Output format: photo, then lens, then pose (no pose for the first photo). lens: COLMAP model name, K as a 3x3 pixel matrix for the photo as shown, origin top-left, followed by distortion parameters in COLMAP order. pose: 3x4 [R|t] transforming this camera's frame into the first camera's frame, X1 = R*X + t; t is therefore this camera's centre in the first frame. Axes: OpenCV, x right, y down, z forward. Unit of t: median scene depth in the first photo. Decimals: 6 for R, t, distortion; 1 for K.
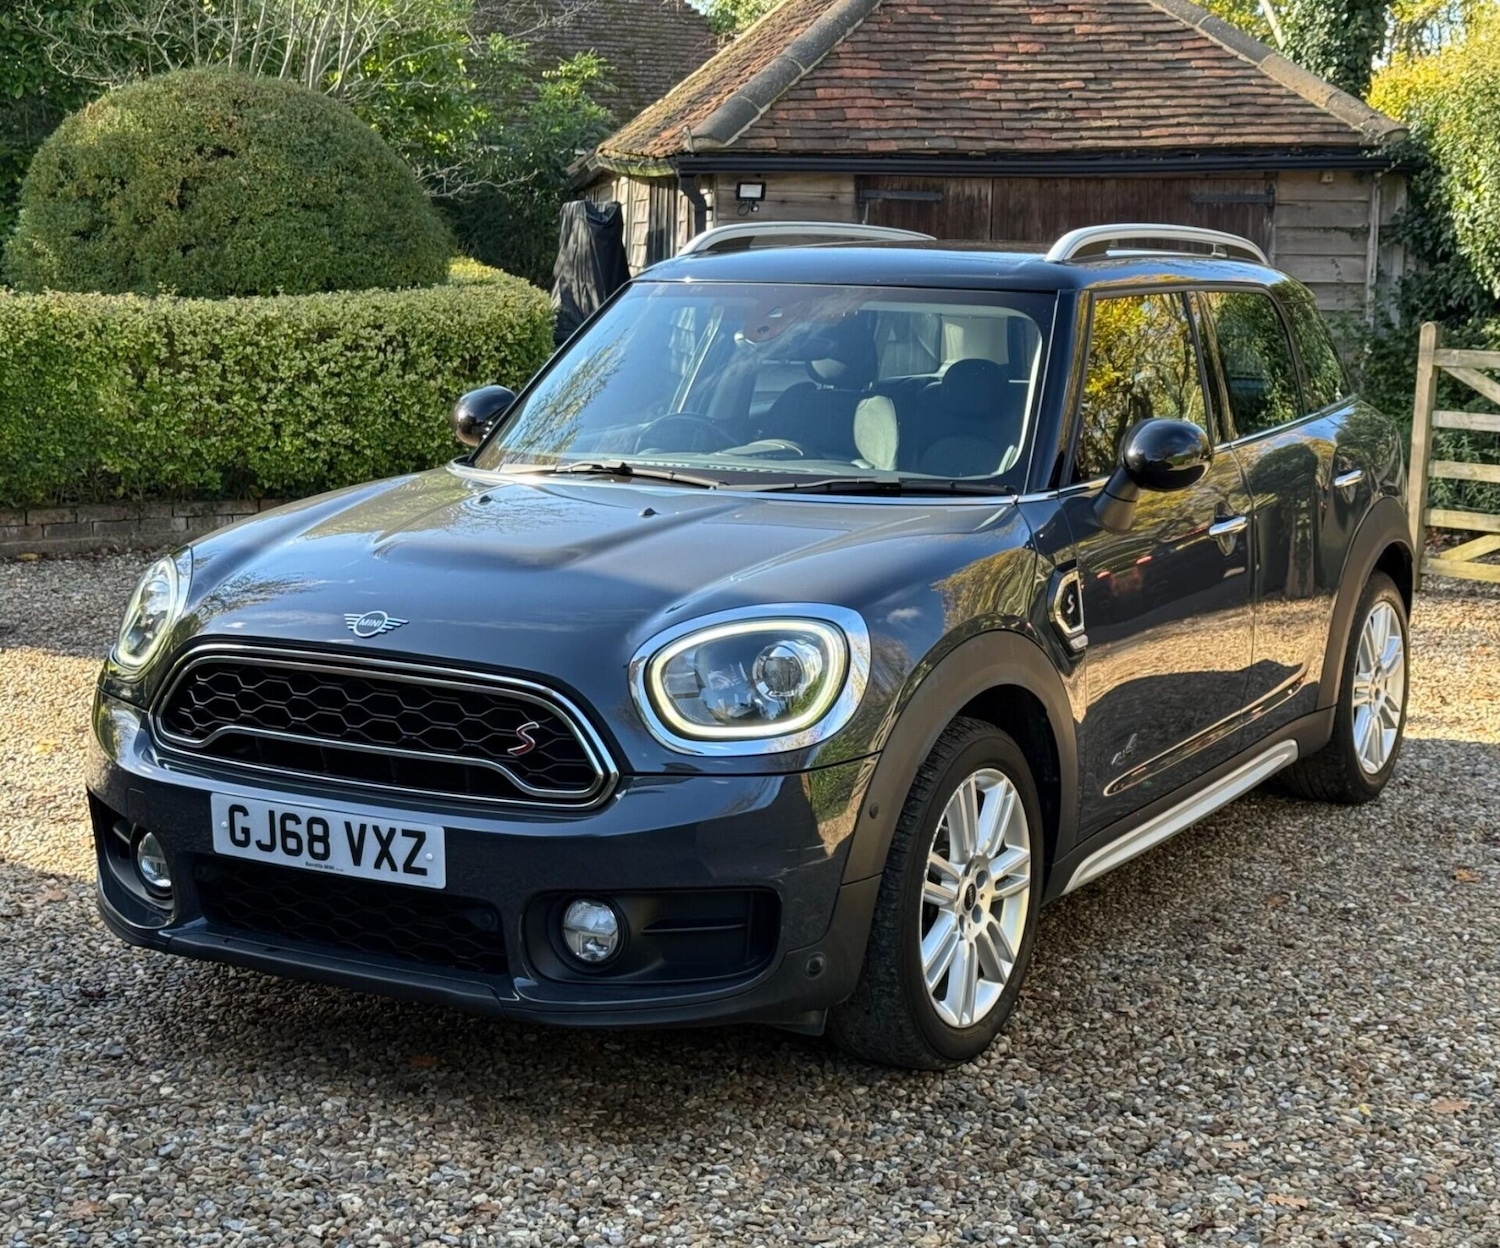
lens RADIAL K [[2328.9, 0, 826.9], [0, 2328.9, 631.7], [0, 0, 1]] dist [0.146271, -0.161830]
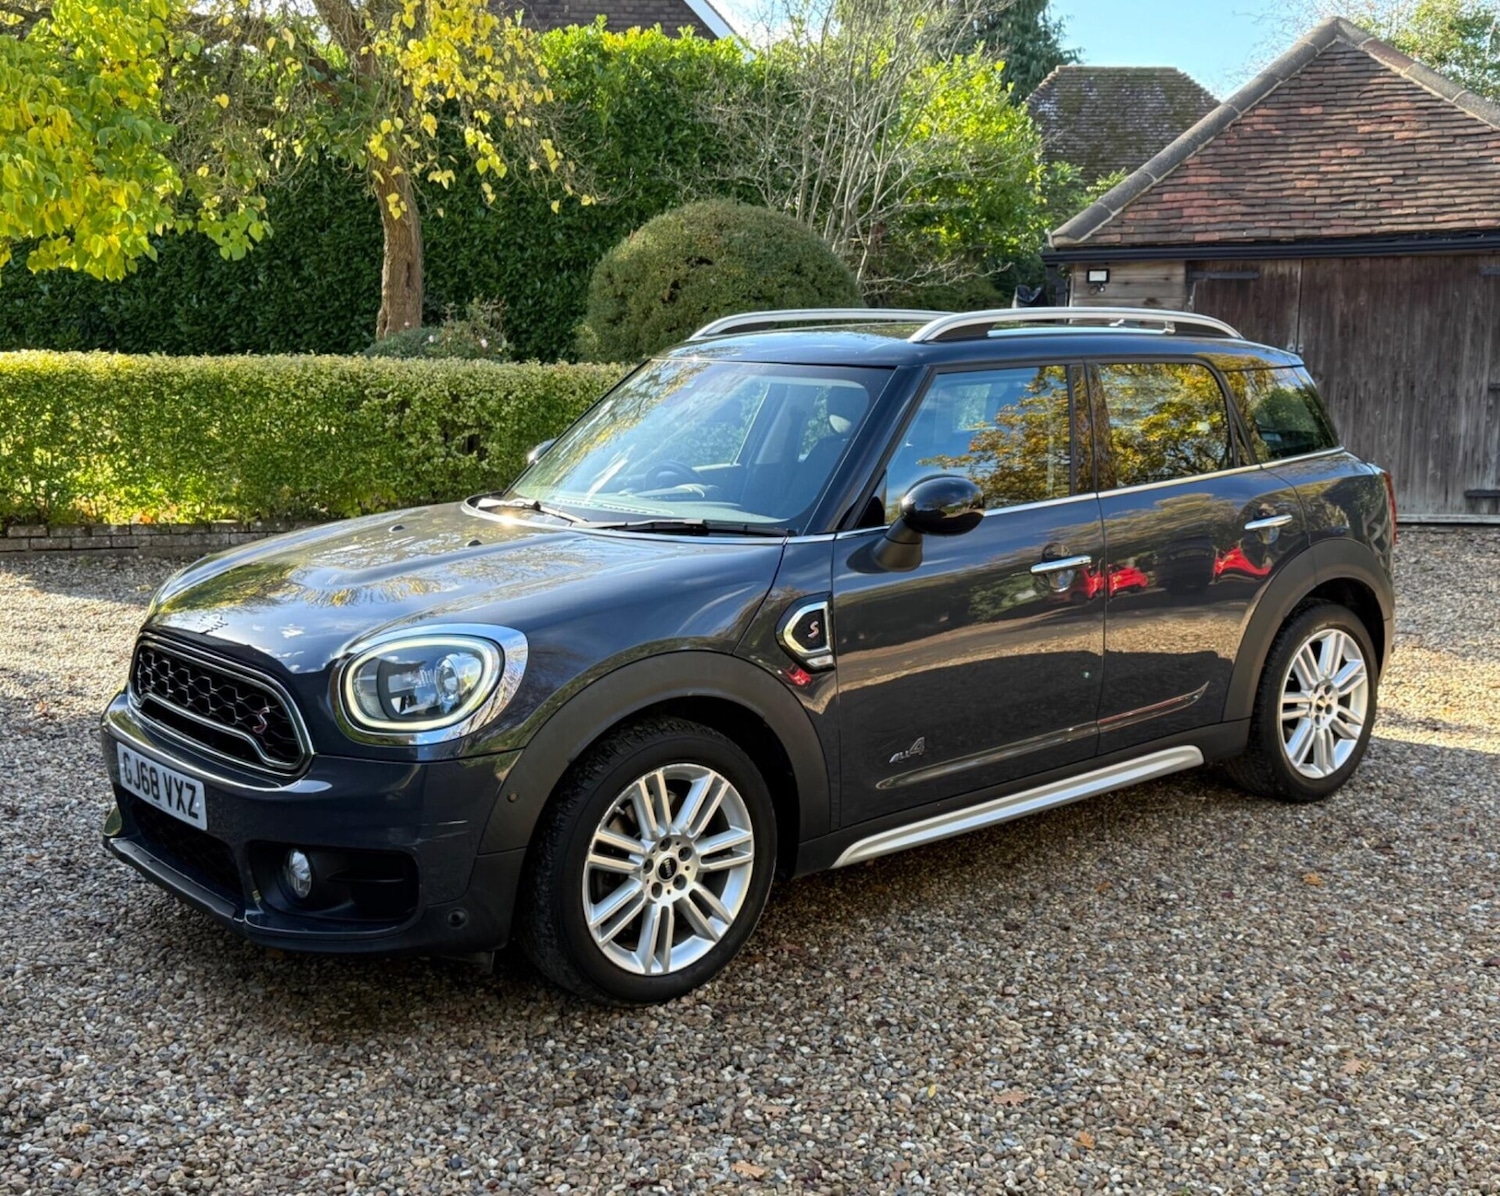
lens RADIAL K [[1673.6, 0, 803.6], [0, 1673.6, 598.0], [0, 0, 1]] dist [0.202857, -0.484473]
pose [[0.938412, 0.042304, -0.342919, 0.319249], [-0.041401, 0.999093, 0.009956, -0.029331], [0.343029, 0.004855, 0.939312, 0.149713]]
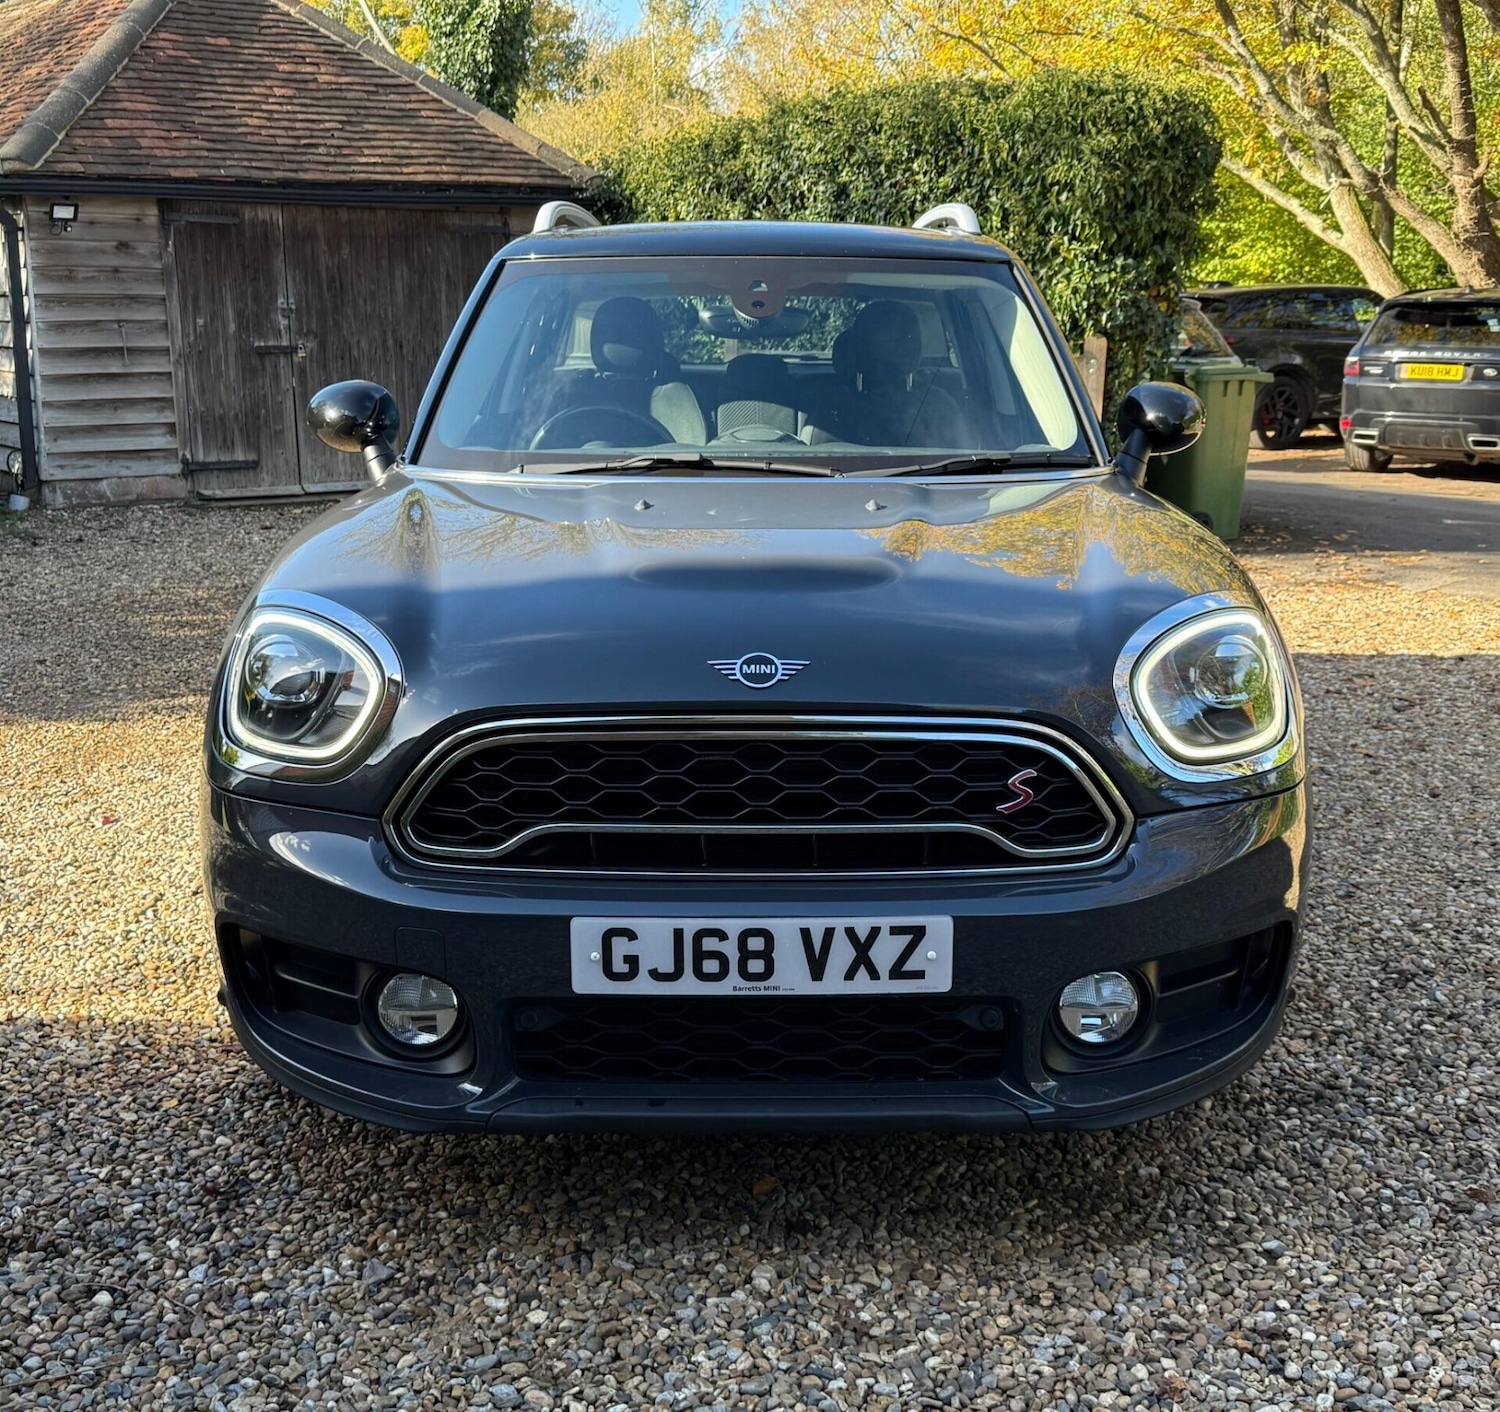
lens RADIAL K [[1673.0, 0, 749.8], [0, 1673.0, 685.3], [0, 0, 1]] dist [0.166825, -0.368354]
pose [[0.876909, -0.117453, 0.466085, -0.324719], [0.086613, 0.992424, 0.087133, -0.033502], [-0.472789, -0.036039, 0.880439, 0.361105]]
